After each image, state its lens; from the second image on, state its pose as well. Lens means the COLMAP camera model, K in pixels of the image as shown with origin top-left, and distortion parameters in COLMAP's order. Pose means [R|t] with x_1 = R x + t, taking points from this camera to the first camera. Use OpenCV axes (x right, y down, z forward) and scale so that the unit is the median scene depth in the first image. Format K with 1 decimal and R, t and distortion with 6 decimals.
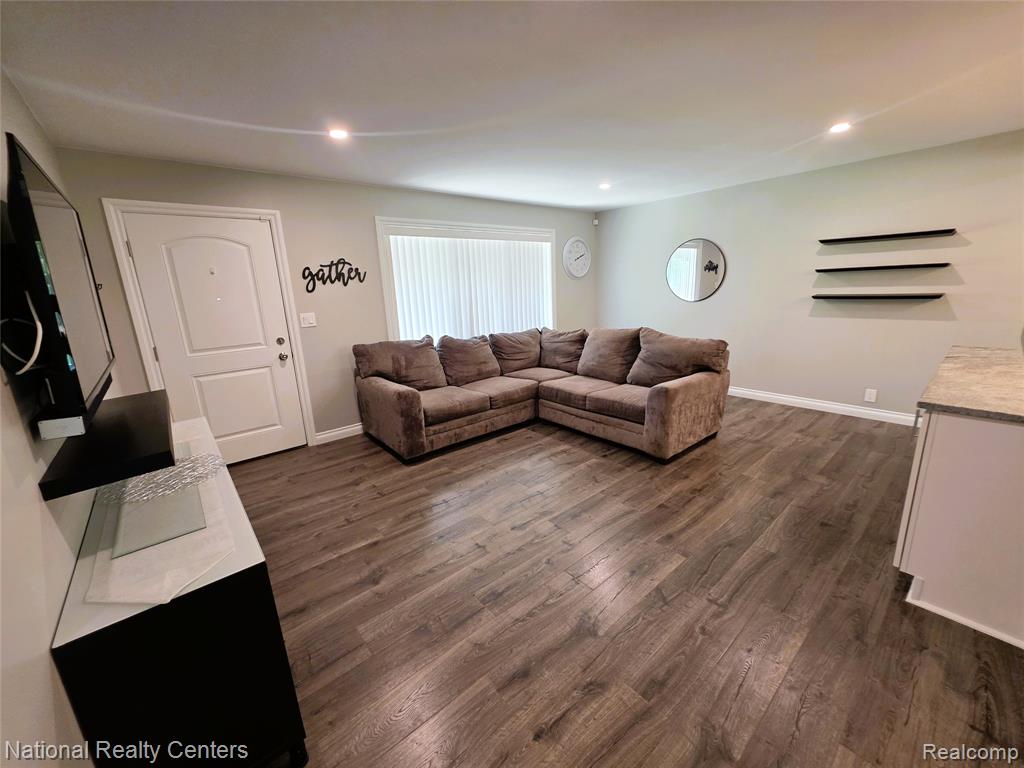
lens RADIAL K [[406.9, 0, 516.5], [0, 406.9, 379.8], [0, 0, 1]] dist [0.000589, -0.000056]
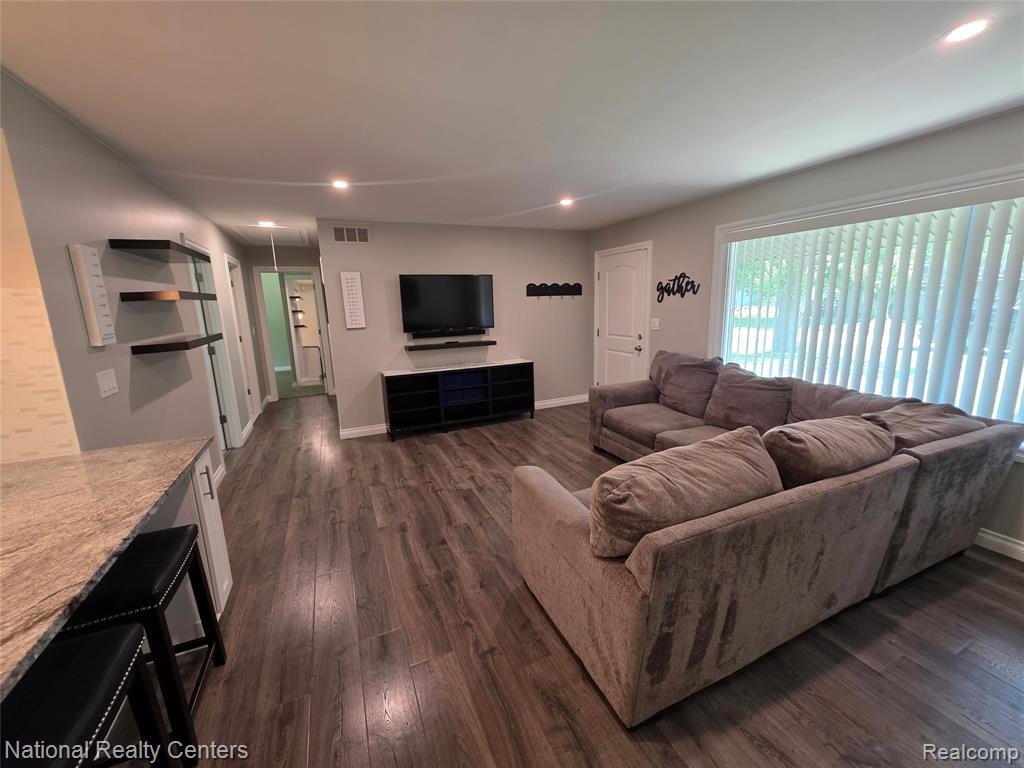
lens RADIAL K [[406.9, 0, 516.5], [0, 406.9, 379.8], [0, 0, 1]] dist [0.000589, -0.000056]
pose [[-0.274971, 0.228515, -0.933901, 0.875440], [-0.188038, 0.939804, 0.285323, -0.284432], [0.942885, 0.254065, -0.215450, 0.987737]]
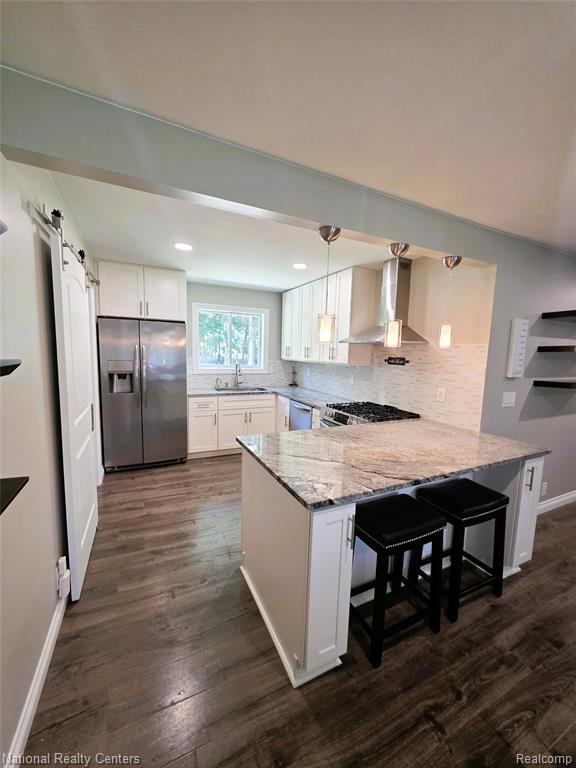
lens RADIAL K [[307.4, 0, 292.2], [0, 307.4, 385.9], [0, 0, 1]] dist [0.001715, 0.000398]
pose [[-0.967242, -0.019794, 0.253085, 0.810900], [0.066444, 0.942461, 0.327646, -0.310861], [-0.245008, 0.333729, -0.910273, 1.100179]]
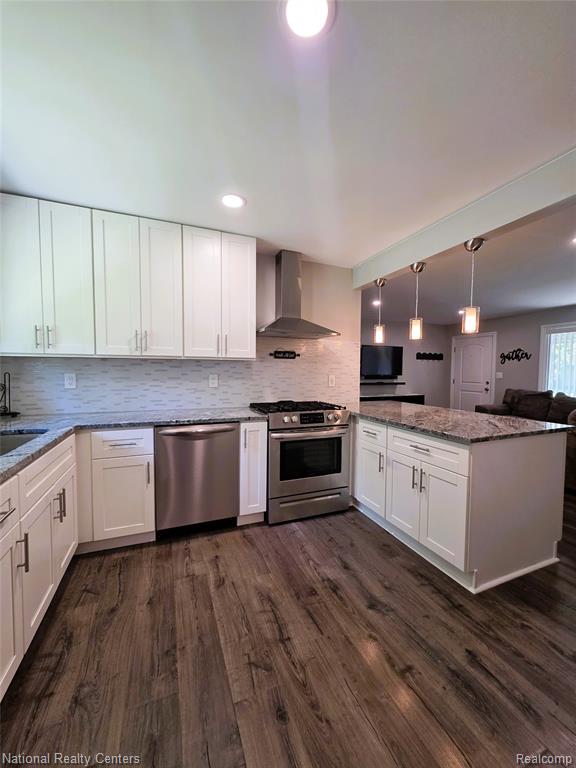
lens RADIAL K [[307.4, 0, 292.2], [0, 307.4, 385.9], [0, 0, 1]] dist [0.001715, 0.000398]
pose [[-0.308310, 0.082788, -0.947677, 1.615575], [-0.218097, 0.963519, 0.155126, -0.114733], [0.925947, 0.254513, -0.279007, 0.454692]]
